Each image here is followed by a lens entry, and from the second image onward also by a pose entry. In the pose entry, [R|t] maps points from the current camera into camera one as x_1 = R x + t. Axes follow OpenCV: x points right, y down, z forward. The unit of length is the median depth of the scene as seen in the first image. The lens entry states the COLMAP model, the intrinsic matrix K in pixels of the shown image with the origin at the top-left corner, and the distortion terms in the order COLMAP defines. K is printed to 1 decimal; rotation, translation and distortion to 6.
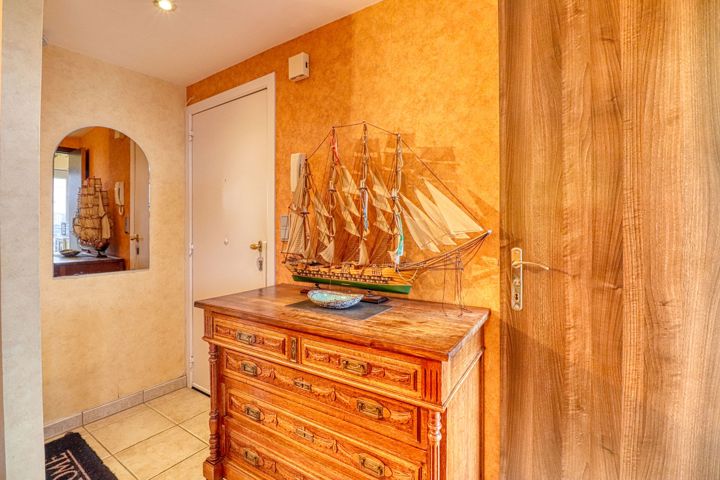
lens RADIAL K [[334.2, 0, 359.9], [0, 334.2, 227.4], [0, 0, 1]] dist [-0.013390, -0.002215]
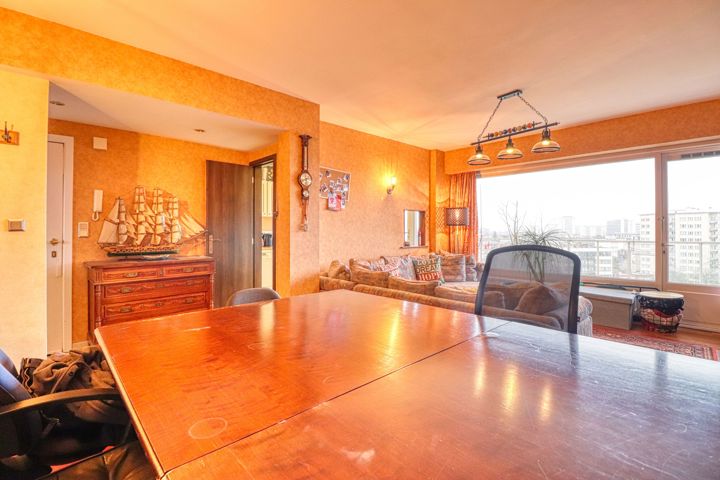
lens RADIAL K [[334.2, 0, 360.1], [0, 334.2, 237.6], [0, 0, 1]] dist [-0.013390, -0.002215]
pose [[0.225194, -0.023764, 0.974024, -2.136835], [0.004223, 0.999717, 0.023415, 0.010028], [-0.974305, -0.001160, 0.225230, -1.073308]]
